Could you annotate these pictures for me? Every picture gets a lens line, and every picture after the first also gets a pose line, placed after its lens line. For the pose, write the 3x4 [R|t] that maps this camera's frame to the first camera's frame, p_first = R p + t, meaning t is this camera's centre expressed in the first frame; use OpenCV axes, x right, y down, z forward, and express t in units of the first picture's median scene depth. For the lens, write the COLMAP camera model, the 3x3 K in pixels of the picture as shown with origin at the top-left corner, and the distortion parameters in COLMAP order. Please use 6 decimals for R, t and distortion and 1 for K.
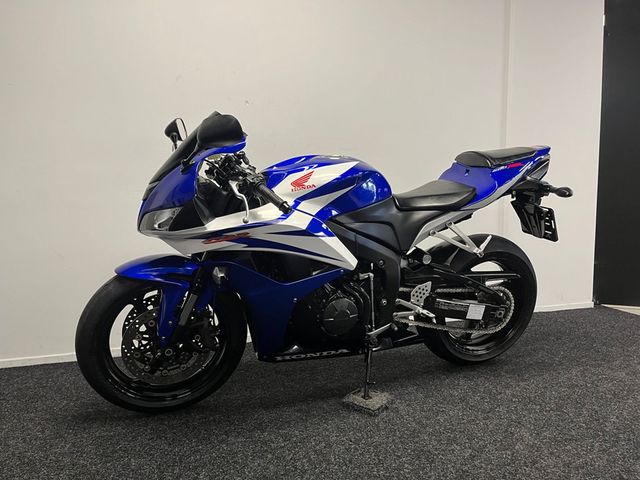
lens RADIAL K [[487.2, 0, 322.1], [0, 487.2, 241.4], [0, 0, 1]] dist [0.074696, -0.097252]
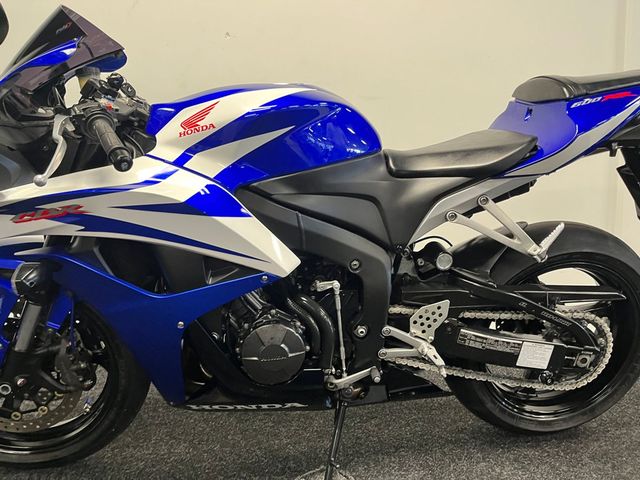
lens RADIAL K [[487.2, 0, 321.9], [0, 487.2, 235.0], [0, 0, 1]] dist [0.074696, -0.097252]
pose [[0.974974, 0.031185, -0.220122, 0.215915], [-0.028019, 0.999454, 0.017491, -0.001070], [0.220548, -0.010886, 0.975315, 0.429090]]
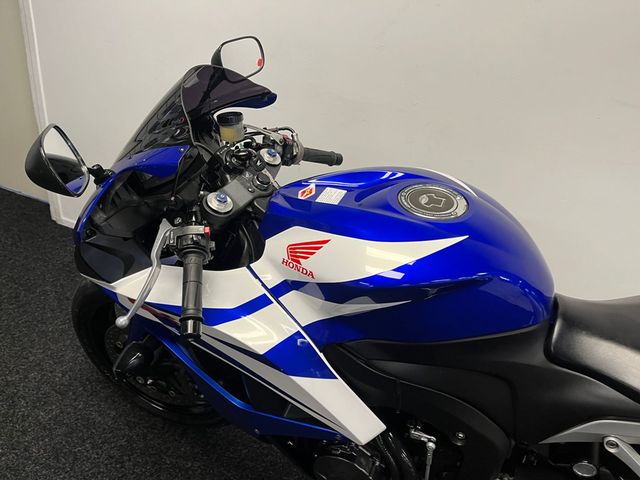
lens RADIAL K [[487.2, 0, 323.1], [0, 487.2, 245.4], [0, 0, 1]] dist [0.074696, -0.097252]
pose [[0.752491, 0.395199, -0.526854, 0.207189], [-0.189446, 0.896032, 0.401543, -0.301038], [0.630767, -0.202347, 0.749125, 0.602829]]
